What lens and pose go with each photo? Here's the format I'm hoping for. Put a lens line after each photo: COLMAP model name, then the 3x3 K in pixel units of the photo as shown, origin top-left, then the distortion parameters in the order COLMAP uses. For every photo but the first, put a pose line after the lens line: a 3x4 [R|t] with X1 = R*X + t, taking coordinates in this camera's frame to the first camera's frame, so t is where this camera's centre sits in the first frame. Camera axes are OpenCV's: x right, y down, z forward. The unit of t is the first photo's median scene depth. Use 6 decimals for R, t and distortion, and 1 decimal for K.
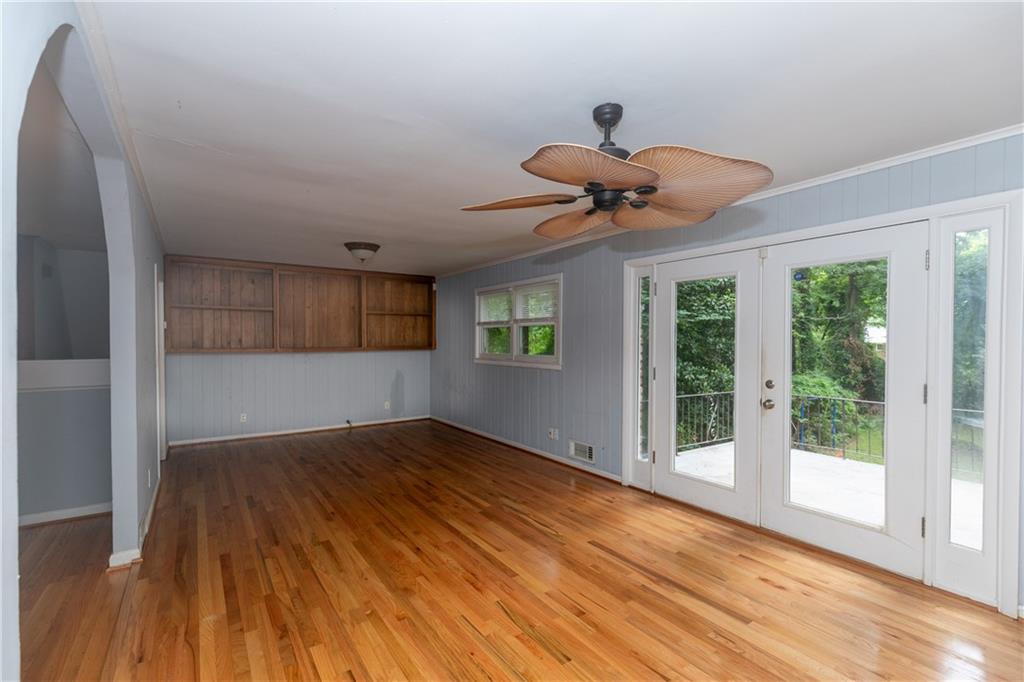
lens RADIAL K [[452.6, 0, 517.7], [0, 452.6, 345.4], [0, 0, 1]] dist [0.003362, 0.000154]
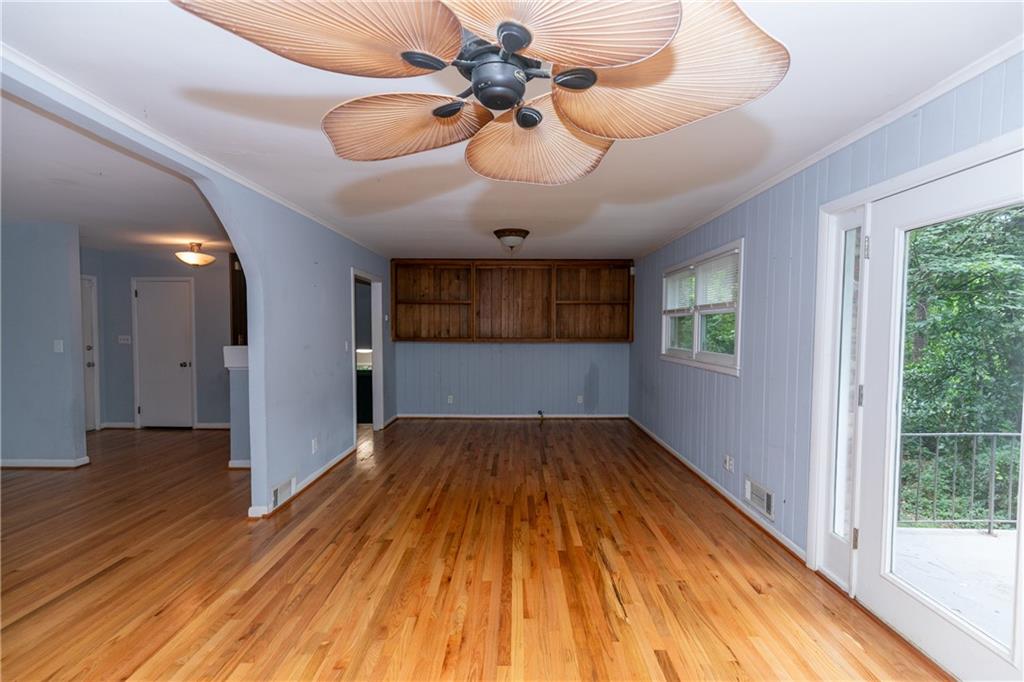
lens RADIAL K [[452.6, 0, 517.7], [0, 452.6, 345.4], [0, 0, 1]] dist [0.003362, 0.000154]
pose [[0.825627, 0.024397, -0.563689, 0.249754], [-0.010937, 0.999569, 0.027244, -0.010822], [0.564111, -0.016328, 0.825538, 0.263365]]
